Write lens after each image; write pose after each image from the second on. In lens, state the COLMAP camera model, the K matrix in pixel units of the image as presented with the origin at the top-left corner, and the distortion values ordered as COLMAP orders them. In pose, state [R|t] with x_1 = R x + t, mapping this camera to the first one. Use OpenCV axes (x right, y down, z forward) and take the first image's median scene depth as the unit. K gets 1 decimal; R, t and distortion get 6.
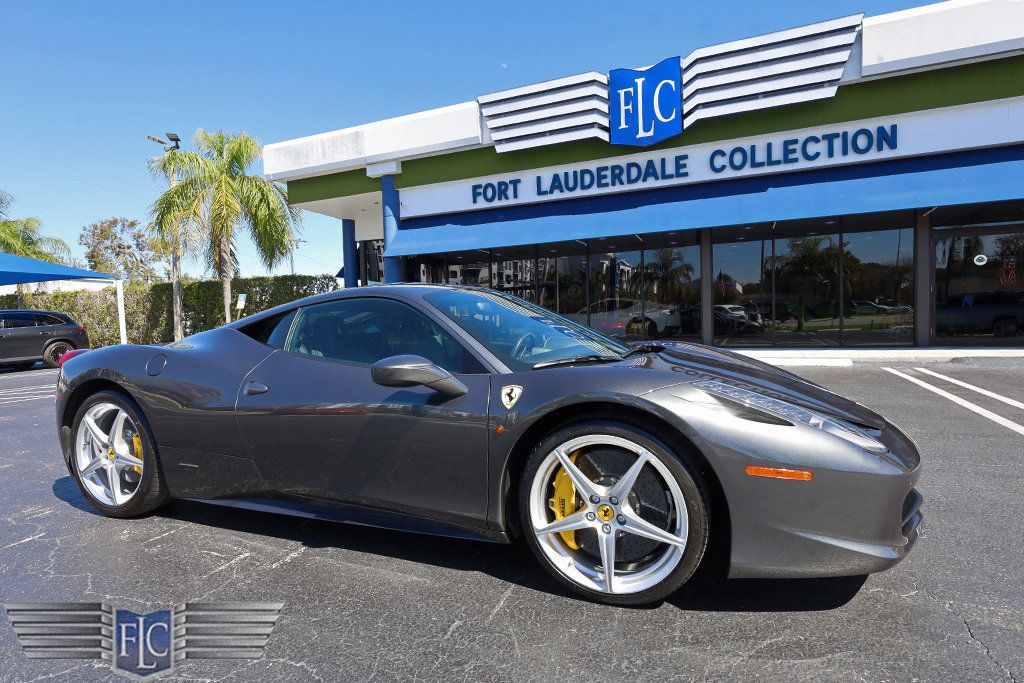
lens RADIAL K [[532.1, 0, 513.7], [0, 532.1, 340.2], [0, 0, 1]] dist [0.003000, 0.000101]
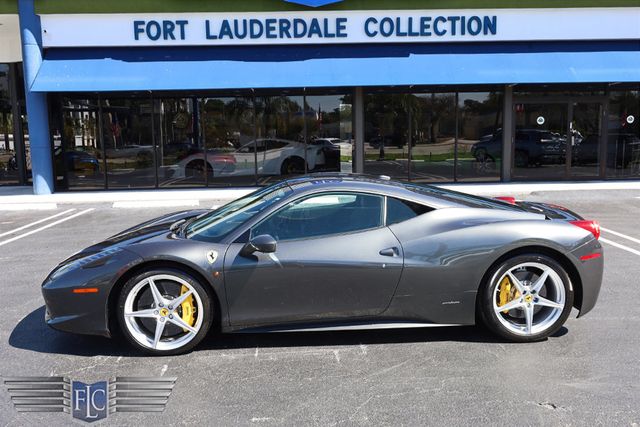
lens RADIAL K [[566.8, 0, 320.0], [0, 566.8, 213.5], [0, 0, 1]] dist [-0.001048, 0.002346]
pose [[0.908051, -0.045480, 0.416383, -0.244195], [0.008529, 0.995889, 0.090178, -0.037147], [-0.418773, -0.078335, 0.904706, -0.111992]]
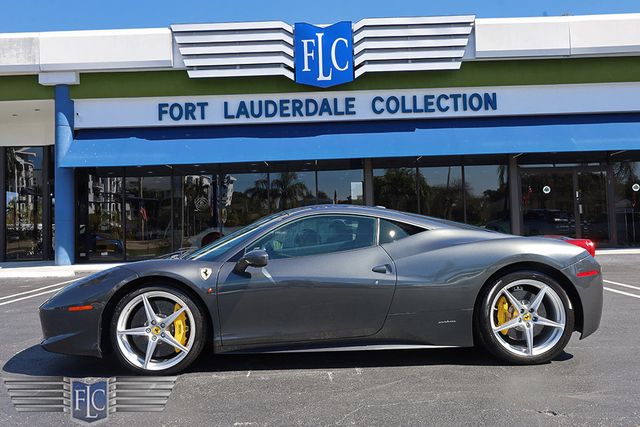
lens RADIAL K [[553.4, 0, 318.5], [0, 553.4, 200.3], [0, 0, 1]] dist [0.004911, -0.002628]
pose [[0.923121, 0.020660, 0.383954, -0.229006], [0.017190, 0.995340, -0.094888, 0.008802], [-0.384125, 0.094193, 0.918464, -0.118698]]
